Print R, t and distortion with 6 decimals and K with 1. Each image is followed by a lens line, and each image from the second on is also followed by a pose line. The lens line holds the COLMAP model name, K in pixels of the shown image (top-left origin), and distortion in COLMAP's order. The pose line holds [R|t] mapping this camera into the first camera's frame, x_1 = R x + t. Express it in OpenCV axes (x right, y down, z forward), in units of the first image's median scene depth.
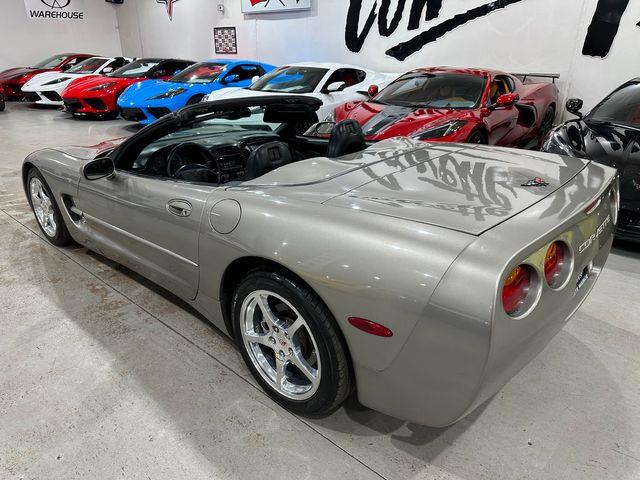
lens RADIAL K [[457.1, 0, 314.3], [0, 457.1, 244.1], [0, 0, 1]] dist [0.019790, -0.029753]
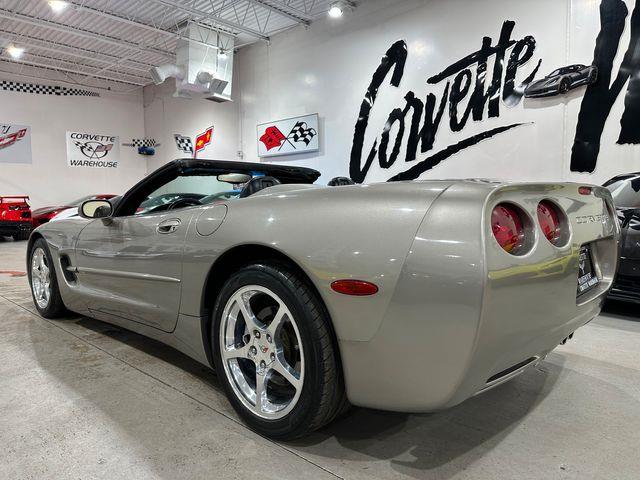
lens RADIAL K [[457.1, 0, 313.7], [0, 457.1, 246.2], [0, 0, 1]] dist [0.019790, -0.029753]
pose [[0.999584, -0.004382, -0.028522, 0.041509], [-0.005095, 0.946070, -0.323922, 0.243523], [0.028403, 0.323933, 0.945654, 0.073044]]
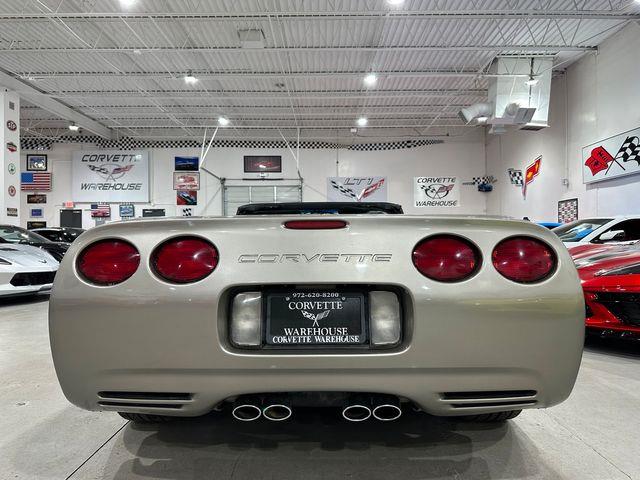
lens RADIAL K [[457.1, 0, 318.8], [0, 457.1, 239.1], [0, 0, 1]] dist [0.019790, -0.029753]
pose [[0.657765, -0.011081, -0.753142, 0.758756], [-0.301829, 0.912226, -0.277026, 0.132897], [0.690105, 0.409538, 0.596685, 0.351386]]
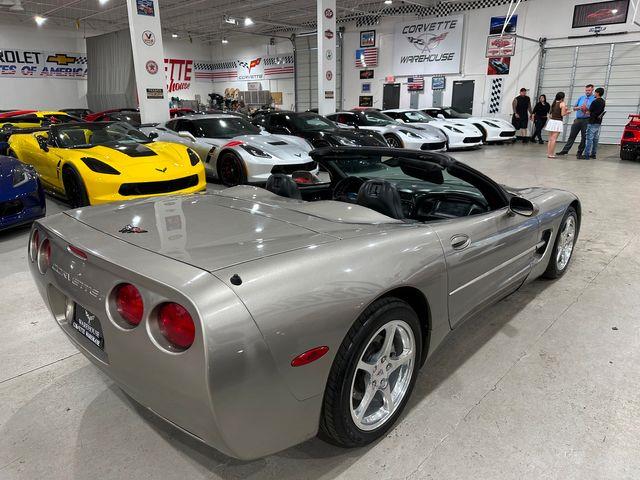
lens RADIAL K [[457.1, 0, 324.0], [0, 457.1, 242.4], [0, 0, 1]] dist [0.019790, -0.029753]
pose [[-0.010574, 0.288750, -0.957346, 1.025196], [-0.397515, 0.877283, 0.268993, -0.429665], [0.917535, 0.383404, 0.105506, 0.983163]]
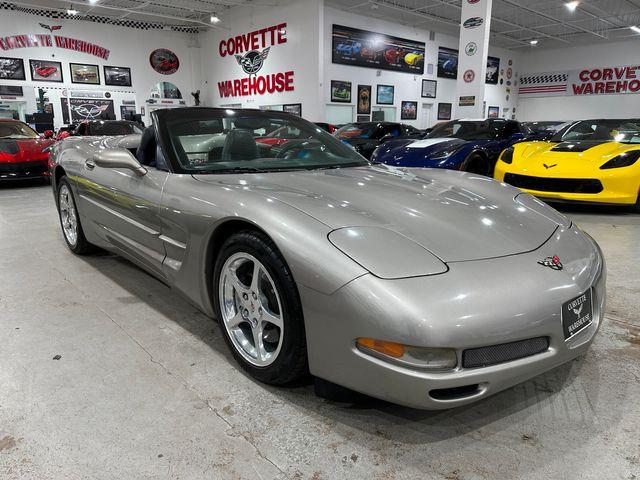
lens RADIAL K [[457.1, 0, 320.3], [0, 457.1, 235.8], [0, 0, 1]] dist [0.019790, -0.029753]
pose [[-0.992448, -0.047637, 0.113040, -0.747121], [0.025777, 0.819950, 0.571854, -0.864516], [-0.119929, 0.570449, -0.812530, 2.490121]]
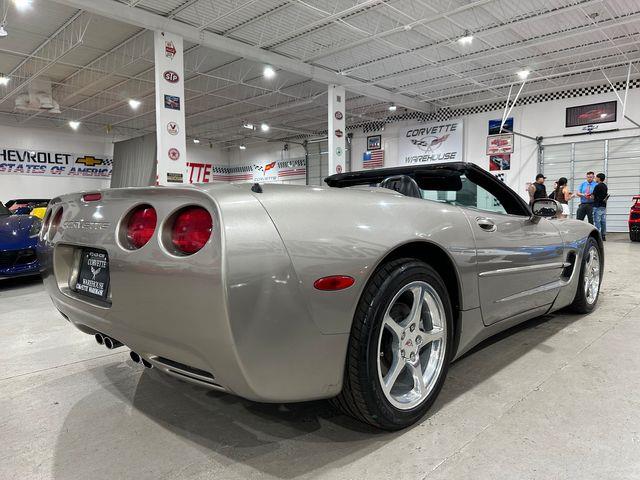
lens RADIAL K [[457.1, 0, 325.9], [0, 457.1, 237.4], [0, 0, 1]] dist [0.019790, -0.029753]
pose [[-0.026175, 0.052202, -0.998293, 1.033195], [-0.394926, 0.916861, 0.058299, -0.180986], [0.918340, 0.395778, -0.003383, 1.067422]]
